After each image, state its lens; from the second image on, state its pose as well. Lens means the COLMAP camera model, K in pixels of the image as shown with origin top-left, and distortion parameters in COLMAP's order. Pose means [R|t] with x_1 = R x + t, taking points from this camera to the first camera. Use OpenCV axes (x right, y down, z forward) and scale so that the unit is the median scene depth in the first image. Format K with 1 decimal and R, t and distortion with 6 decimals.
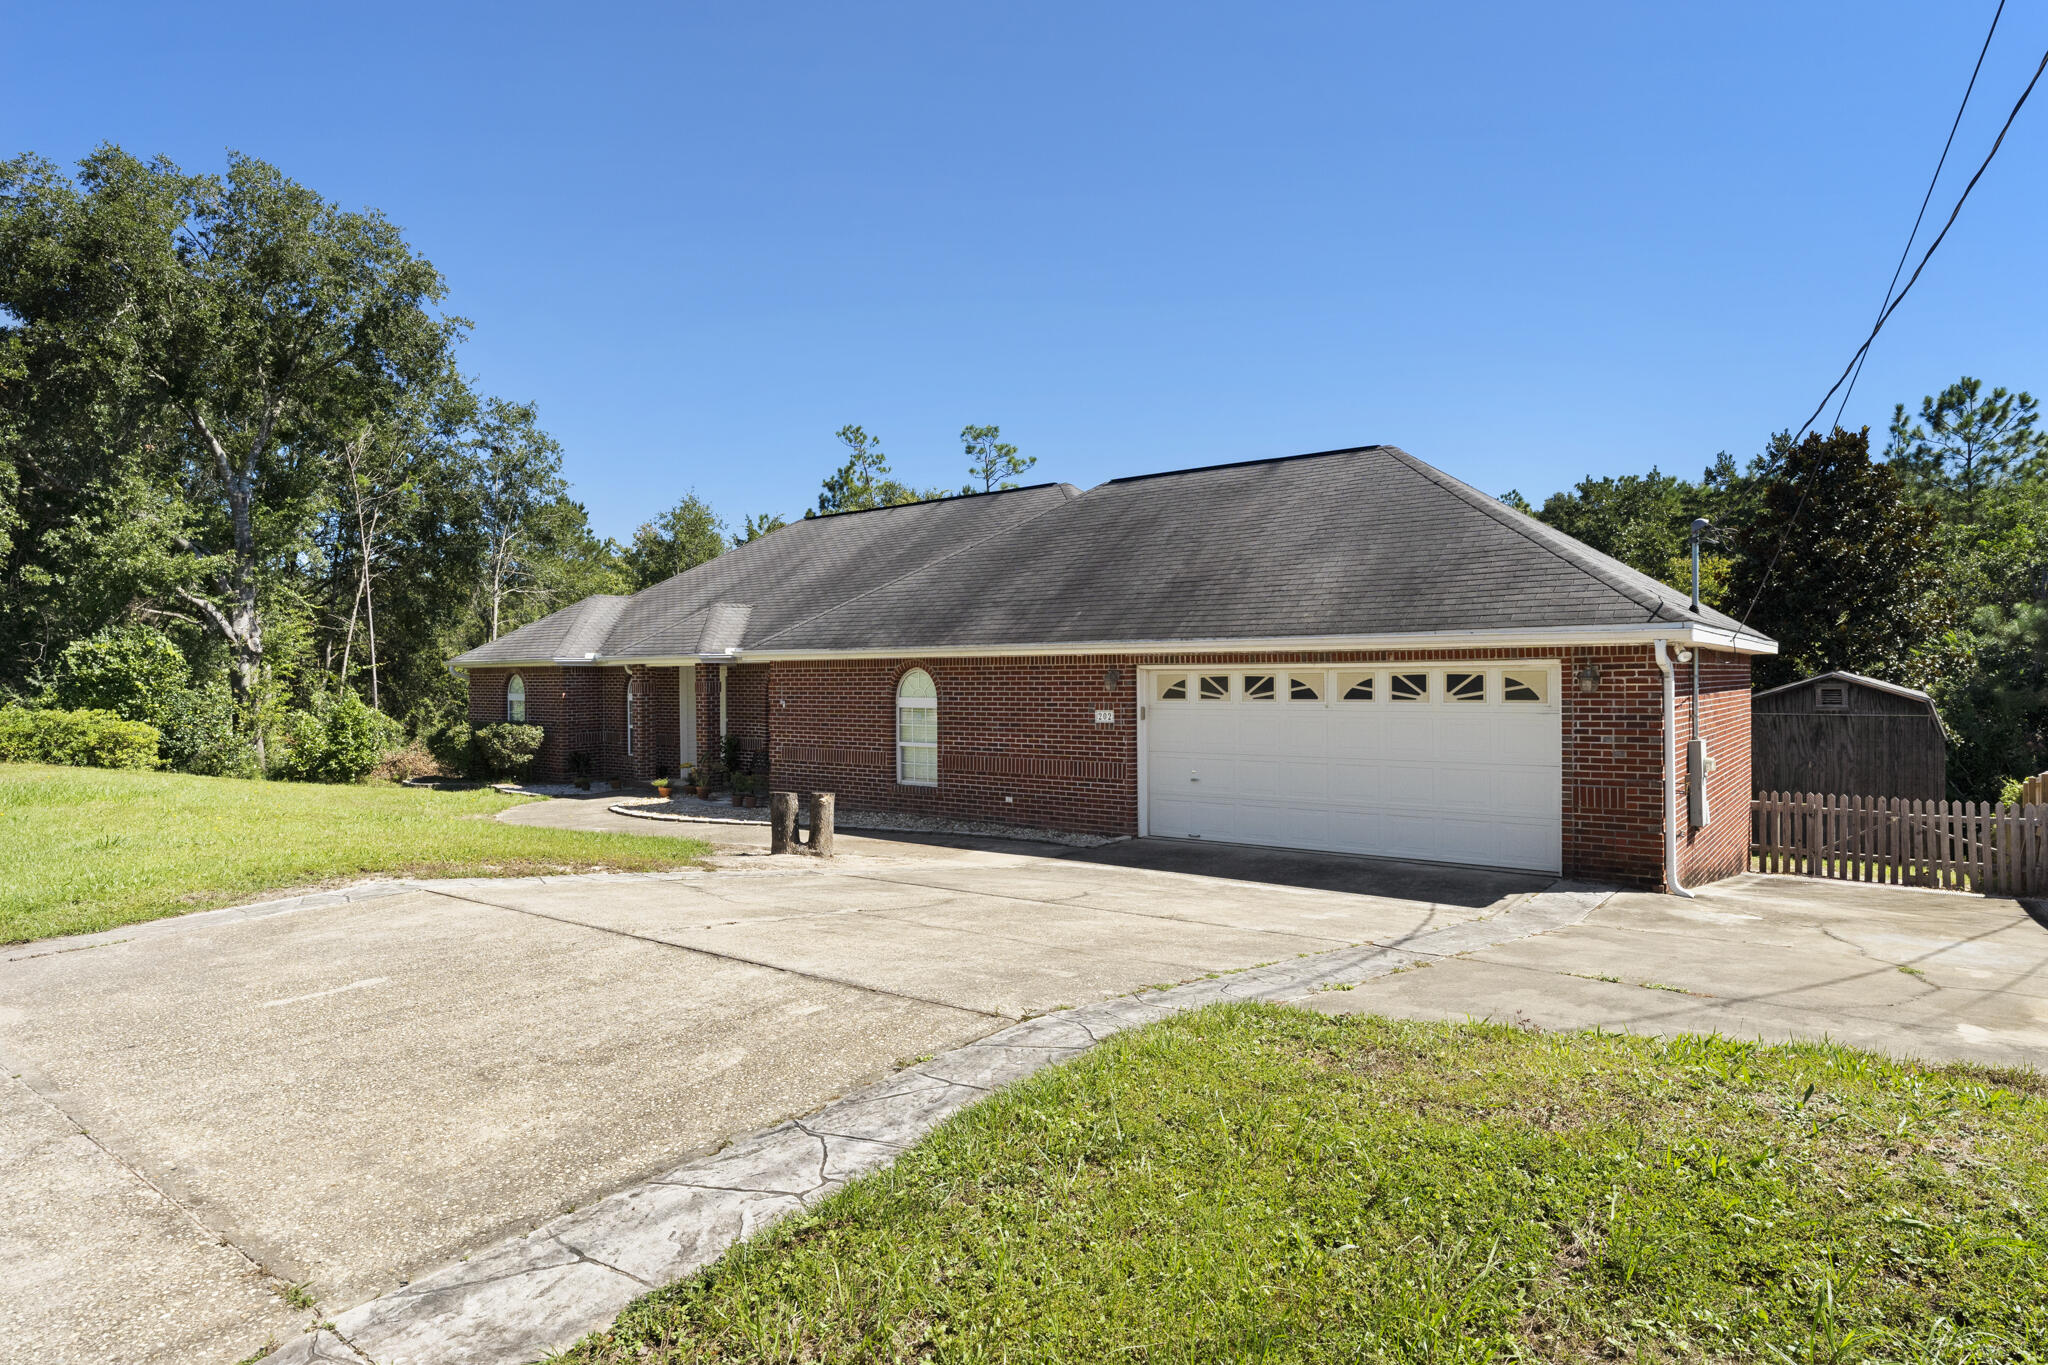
lens RADIAL K [[1122.0, 0, 1024.0], [0, 1122.0, 682.5], [0, 0, 1]] dist [-0.001733, -0.000165]
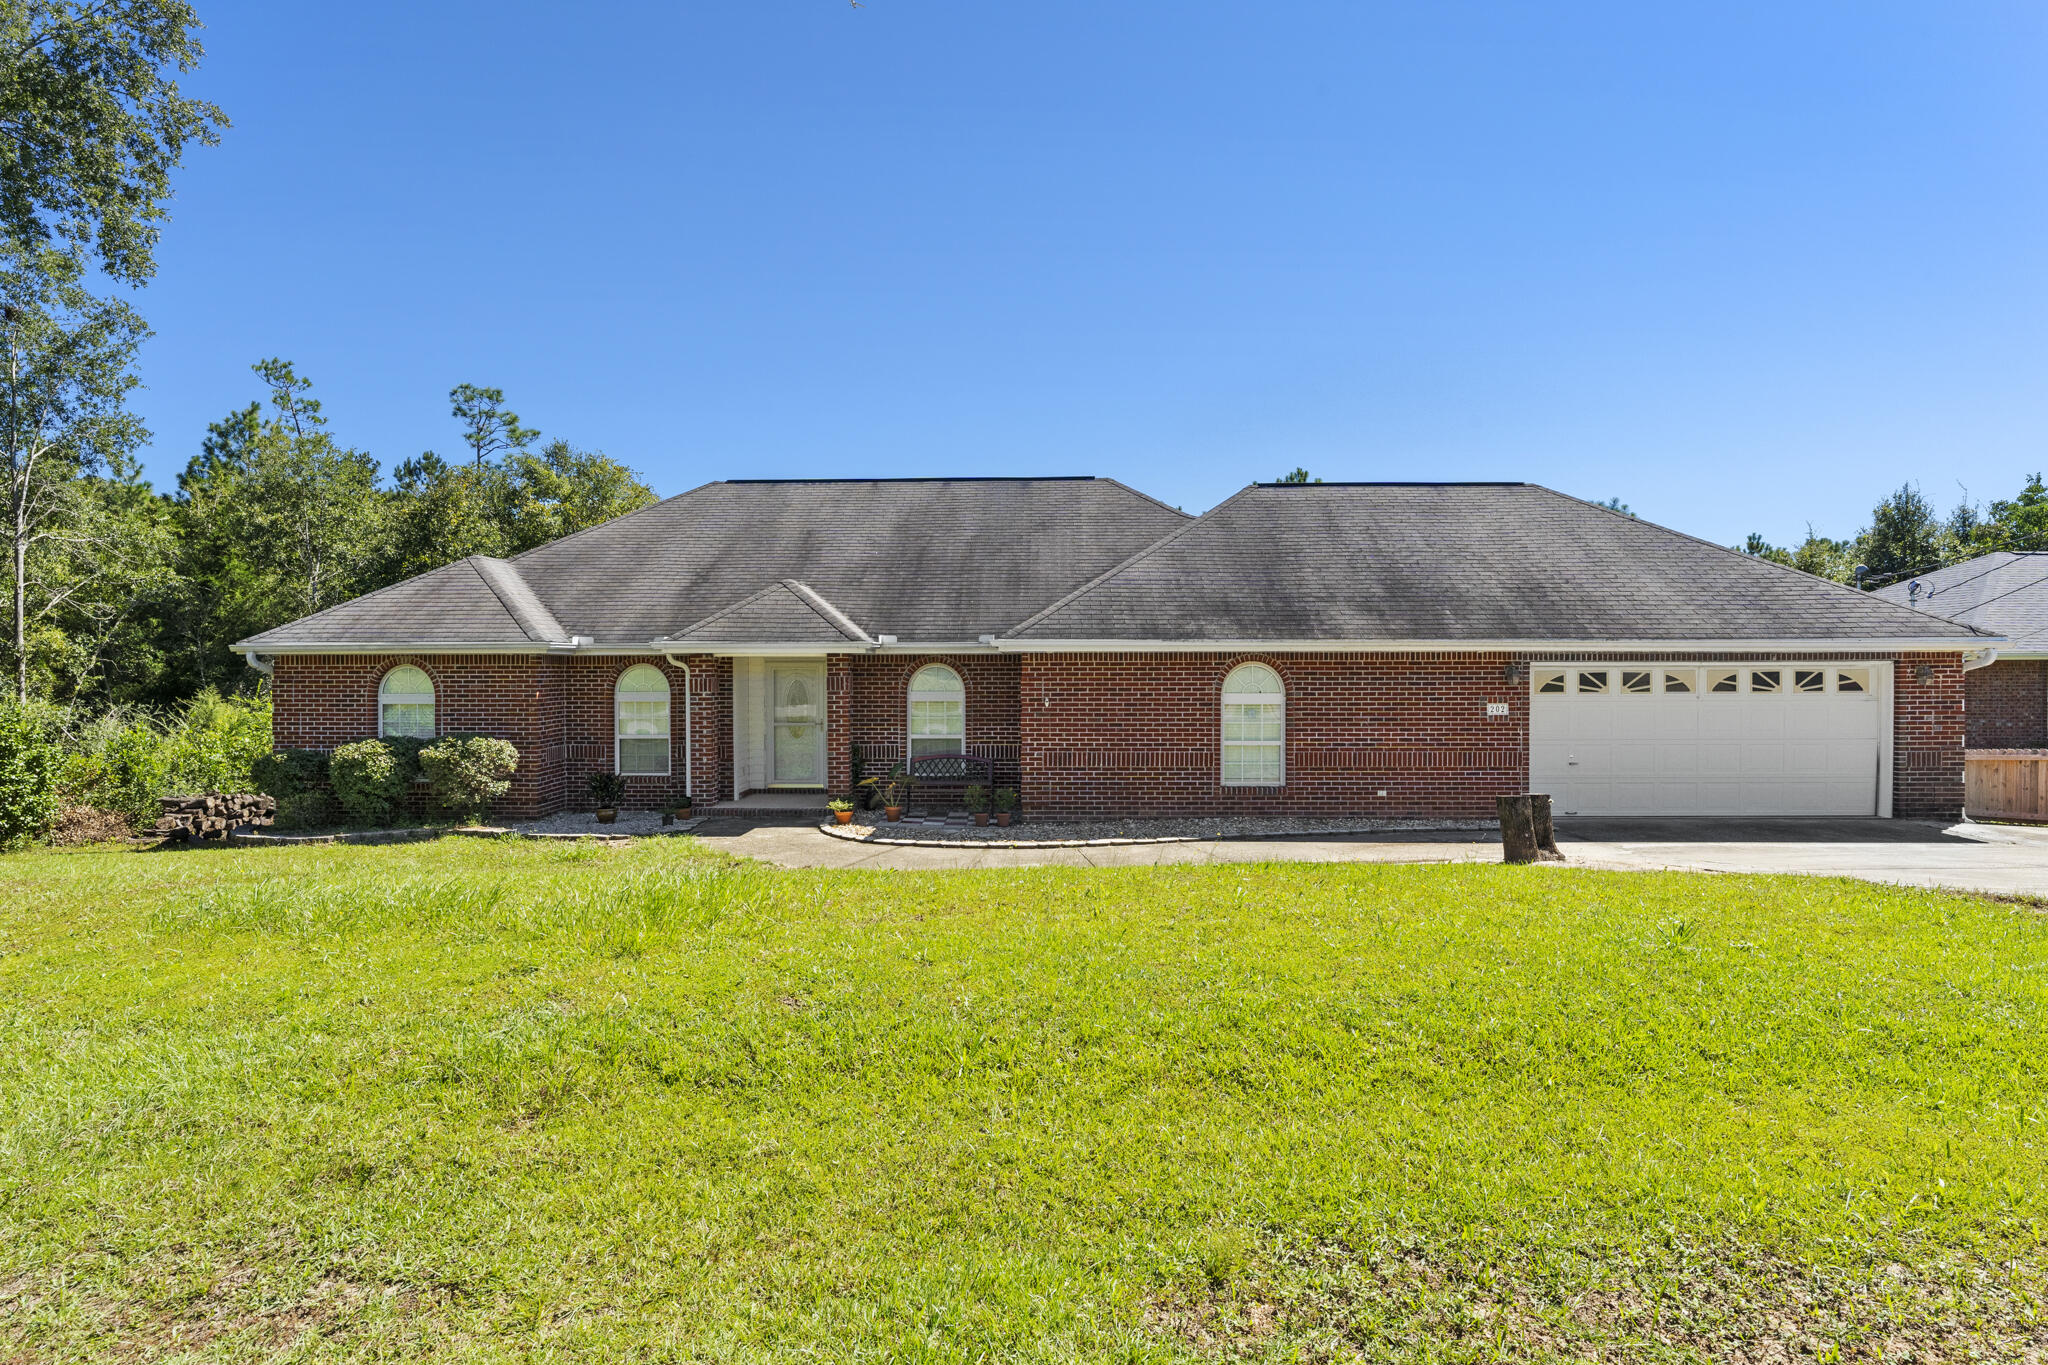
lens RADIAL K [[1060.0, 0, 1024.0], [0, 1060.0, 682.5], [0, 0, 1]] dist [-0.002567, -0.000386]
pose [[0.812089, 0.000536, 0.583533, -0.896655], [-0.000287, 1.000000, -0.000520, 0.005333], [-0.583534, 0.000255, 0.812089, 0.444148]]
